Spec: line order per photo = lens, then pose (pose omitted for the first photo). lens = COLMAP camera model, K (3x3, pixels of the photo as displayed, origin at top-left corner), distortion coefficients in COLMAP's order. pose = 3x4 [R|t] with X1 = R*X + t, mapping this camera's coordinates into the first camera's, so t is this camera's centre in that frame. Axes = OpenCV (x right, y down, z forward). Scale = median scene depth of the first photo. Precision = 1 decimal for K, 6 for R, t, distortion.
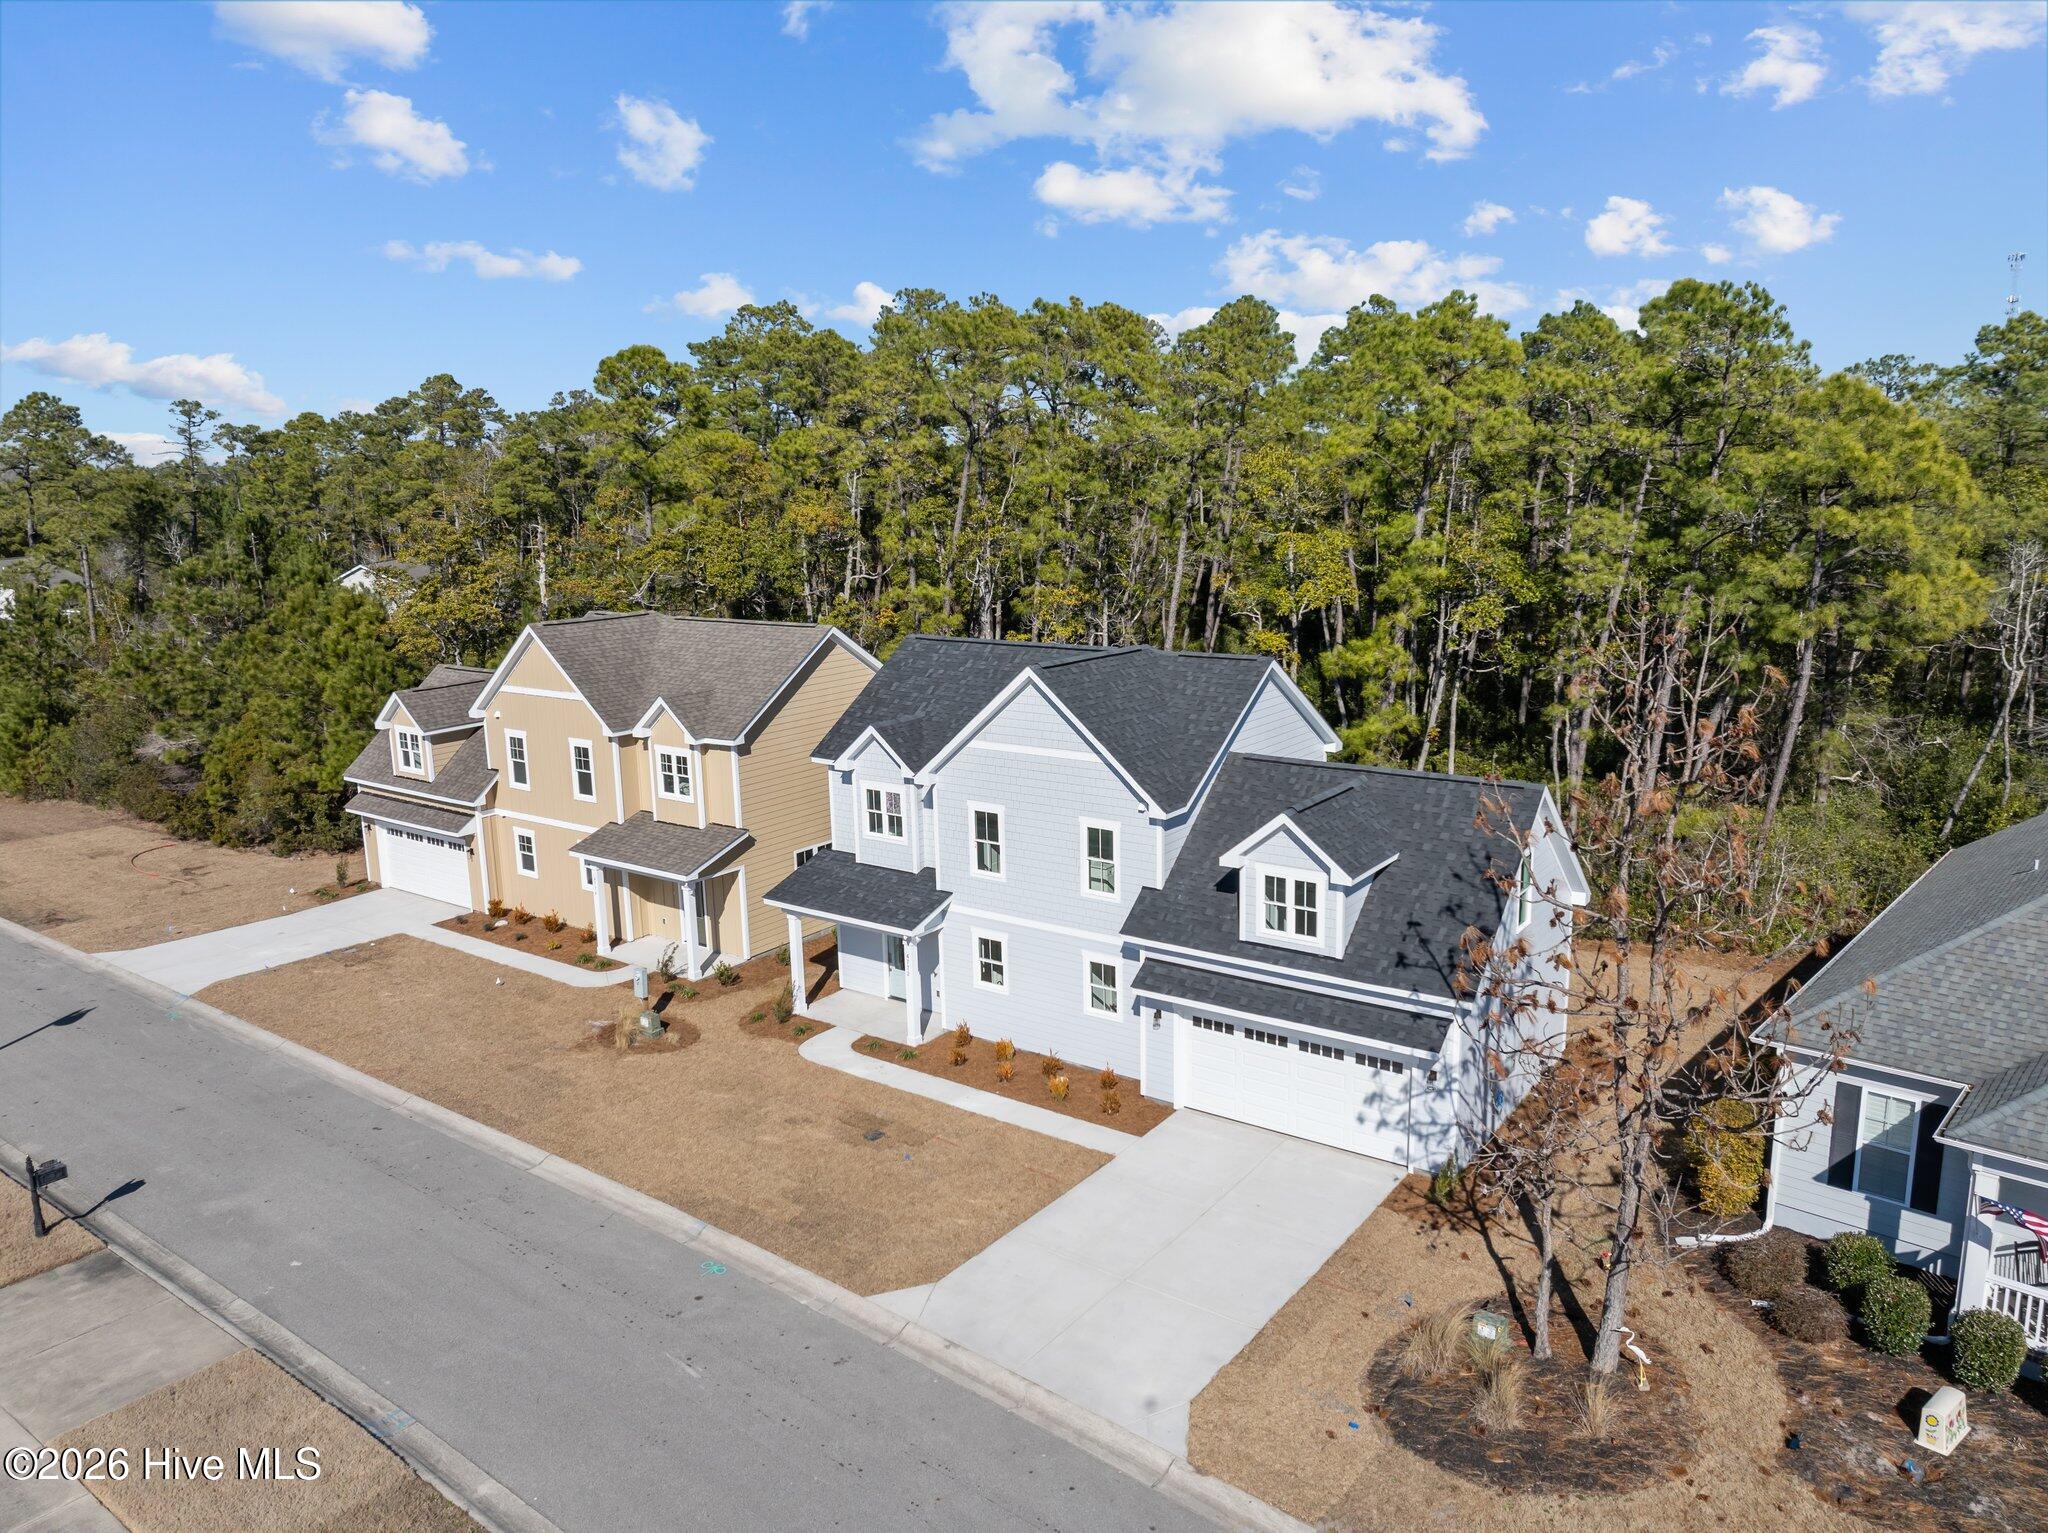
lens RADIAL K [[1441.3, 0, 1024.0], [0, 1441.3, 766.5], [0, 0, 1]] dist [-0.031926, -0.003940]
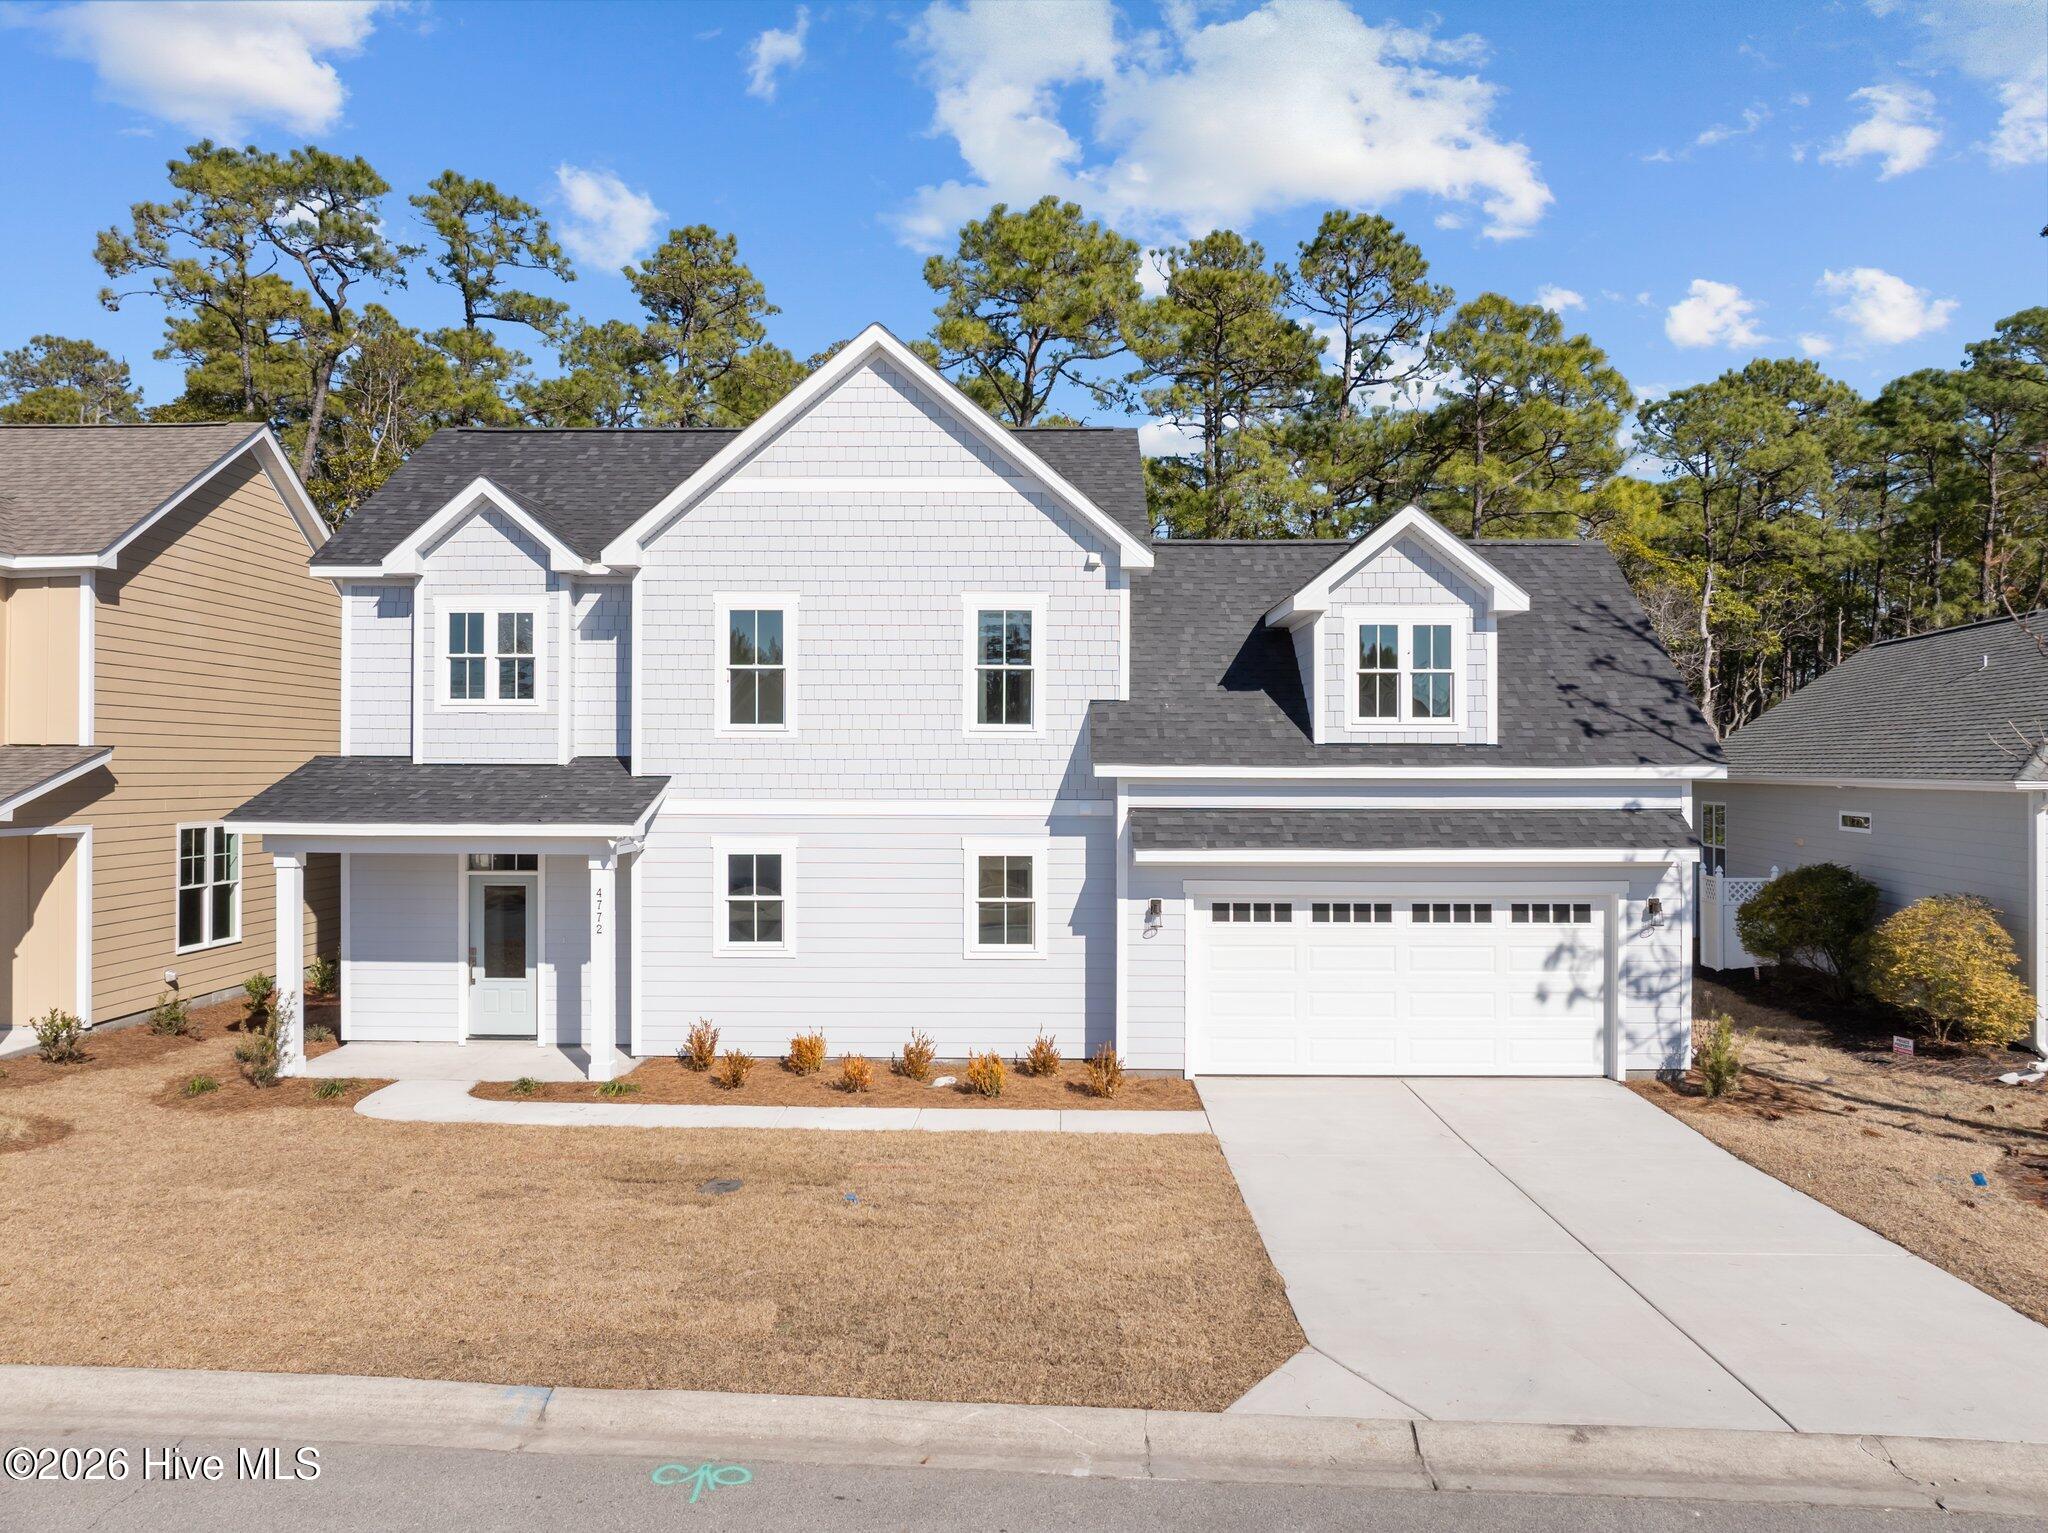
lens RADIAL K [[1450.2, 0, 1031.7], [0, 1450.2, 765.8], [0, 0, 1]] dist [-0.042019, 0.006117]
pose [[0.817137, 0.026060, 0.575854, -0.235153], [0.093752, 0.979669, -0.177368, 0.181367], [-0.568769, 0.198922, 0.798080, 0.475154]]
